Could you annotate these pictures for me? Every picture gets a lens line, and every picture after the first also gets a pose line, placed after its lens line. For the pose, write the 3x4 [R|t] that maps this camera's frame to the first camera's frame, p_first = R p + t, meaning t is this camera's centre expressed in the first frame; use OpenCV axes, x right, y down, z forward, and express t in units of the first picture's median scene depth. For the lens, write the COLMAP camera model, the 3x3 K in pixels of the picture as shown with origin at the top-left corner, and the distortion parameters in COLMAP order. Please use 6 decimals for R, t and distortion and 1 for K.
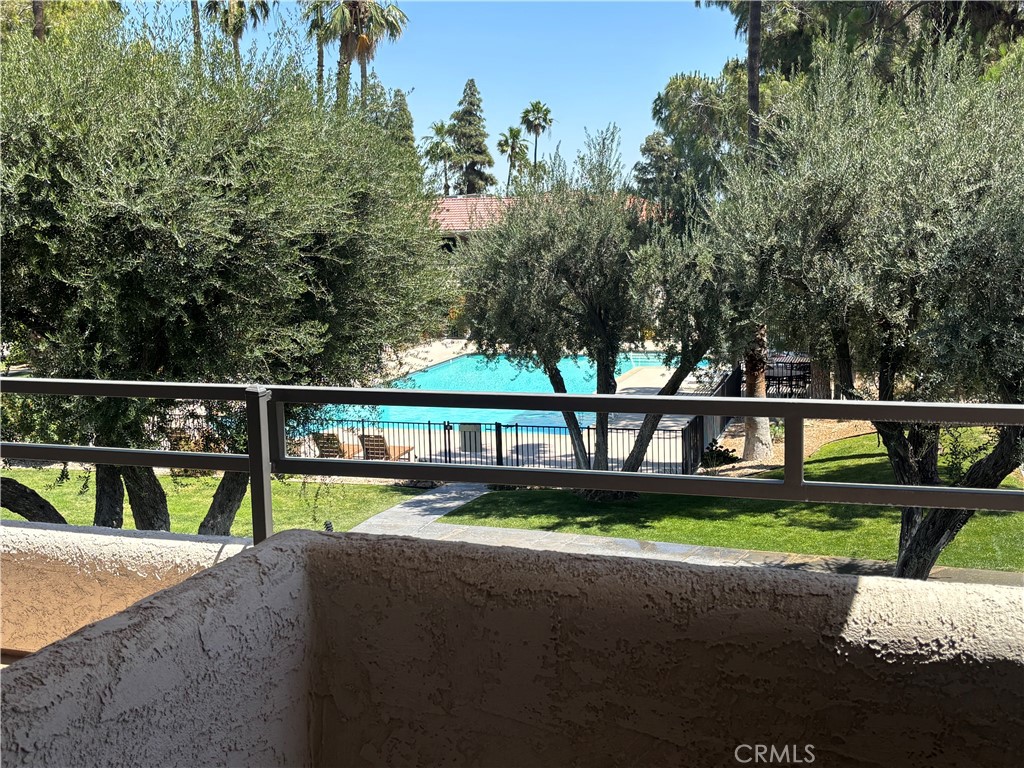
lens RADIAL K [[1178.9, 0, 512.9], [0, 1178.9, 383.2], [0, 0, 1]] dist [-0.018564, 0.000000]
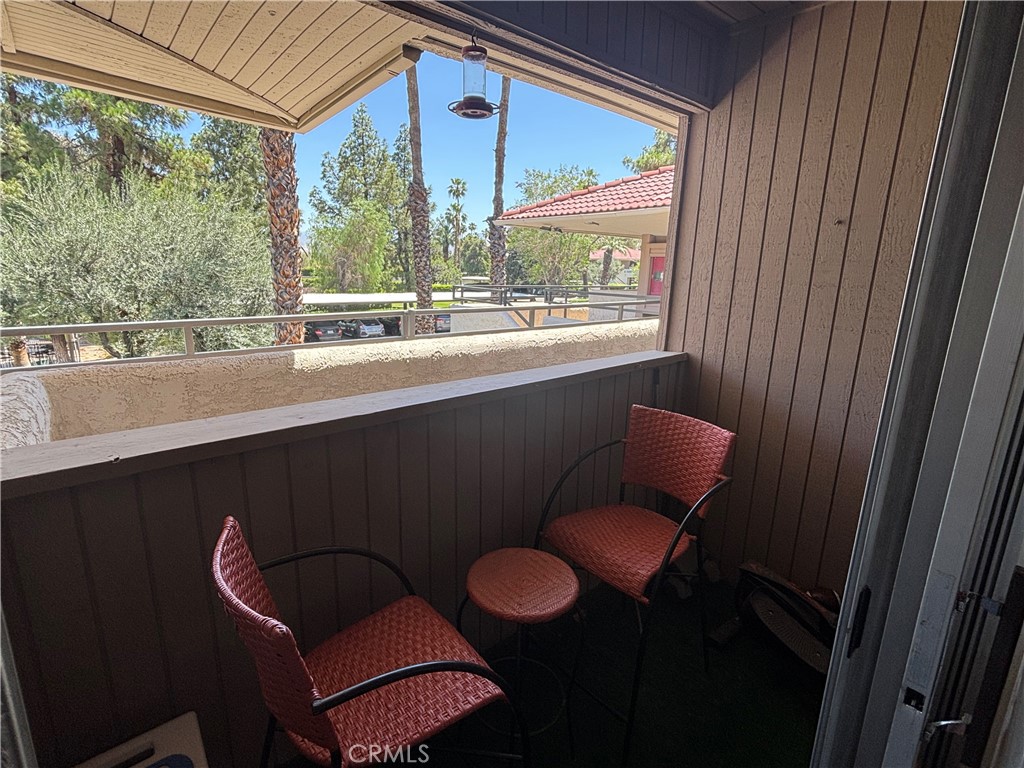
lens RADIAL K [[500.1, 0, 509.6], [0, 500.1, 386.3], [0, 0, 1]] dist [-0.002506, -0.000194]
pose [[0.518490, -0.161922, 0.839613, -0.699102], [0.090327, 0.986785, 0.134525, 0.156025], [-0.850300, 0.006090, 0.526264, -0.301328]]
